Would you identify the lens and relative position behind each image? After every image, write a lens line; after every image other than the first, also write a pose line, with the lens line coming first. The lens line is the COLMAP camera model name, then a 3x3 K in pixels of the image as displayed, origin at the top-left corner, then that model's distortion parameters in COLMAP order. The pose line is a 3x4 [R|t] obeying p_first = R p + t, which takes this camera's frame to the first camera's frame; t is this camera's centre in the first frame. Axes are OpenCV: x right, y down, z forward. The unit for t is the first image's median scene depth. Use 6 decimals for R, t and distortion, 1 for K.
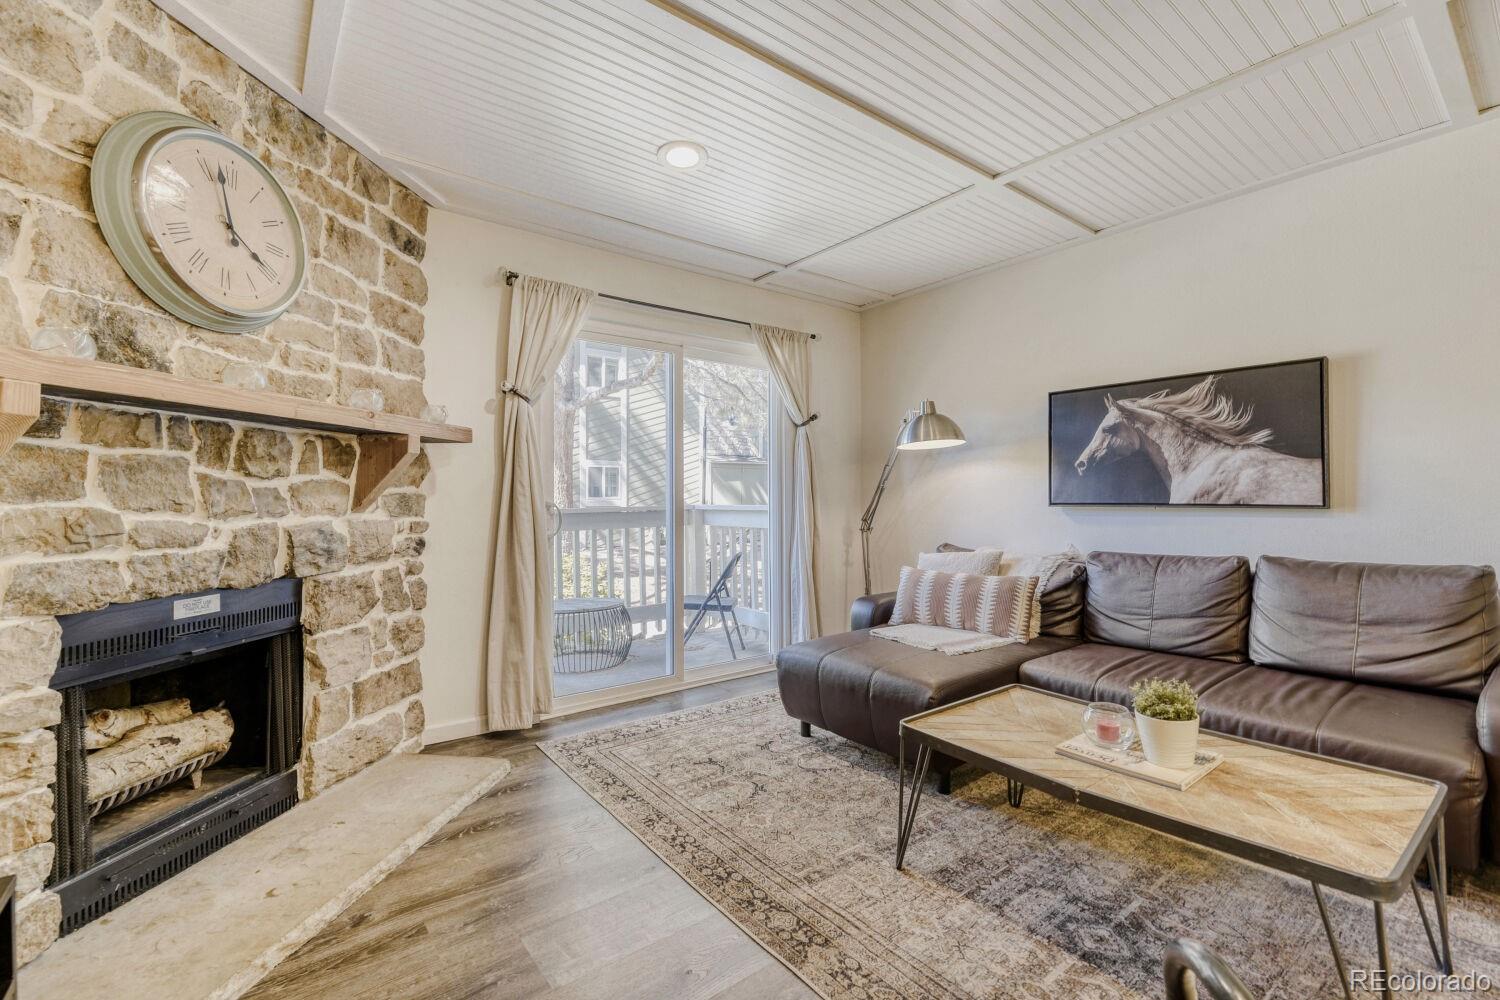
lens RADIAL K [[624.3, 0, 749.6], [0, 624.3, 489.1], [0, 0, 1]] dist [0.000336, -0.003936]
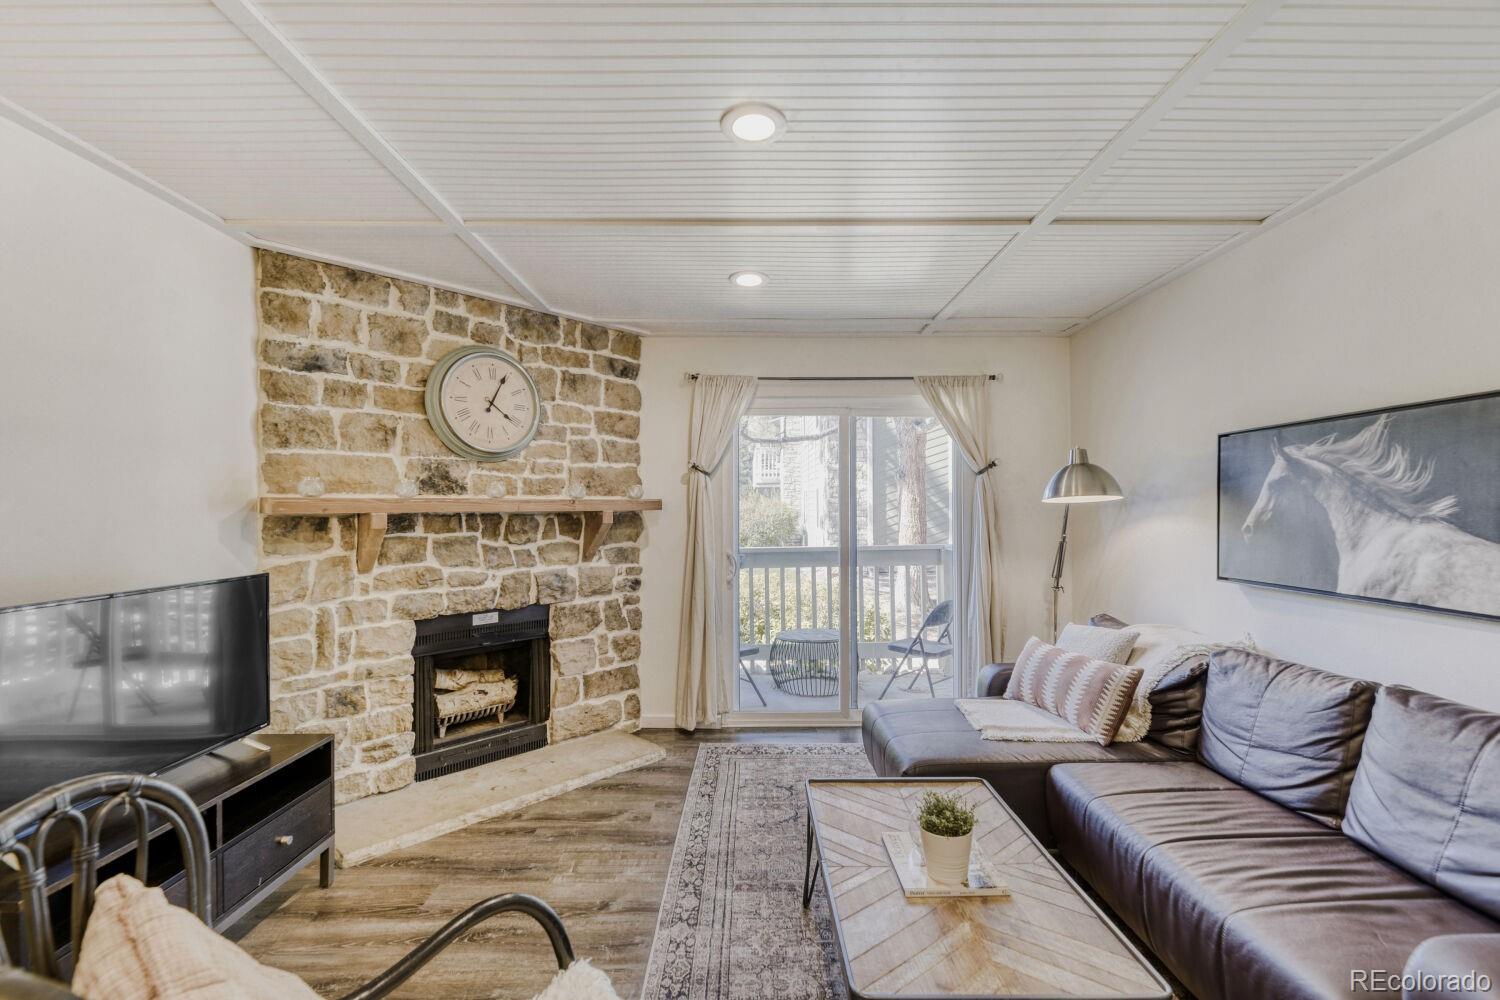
lens RADIAL K [[665.3, 0, 750.0], [0, 665.3, 500.0], [0, 0, 1]] dist [0.000220, -0.005578]
pose [[0.786444, -0.014172, -0.617499, 0.705866], [0.016518, 0.999862, -0.001910, -0.107063], [0.617440, -0.008698, 0.786570, -0.015310]]
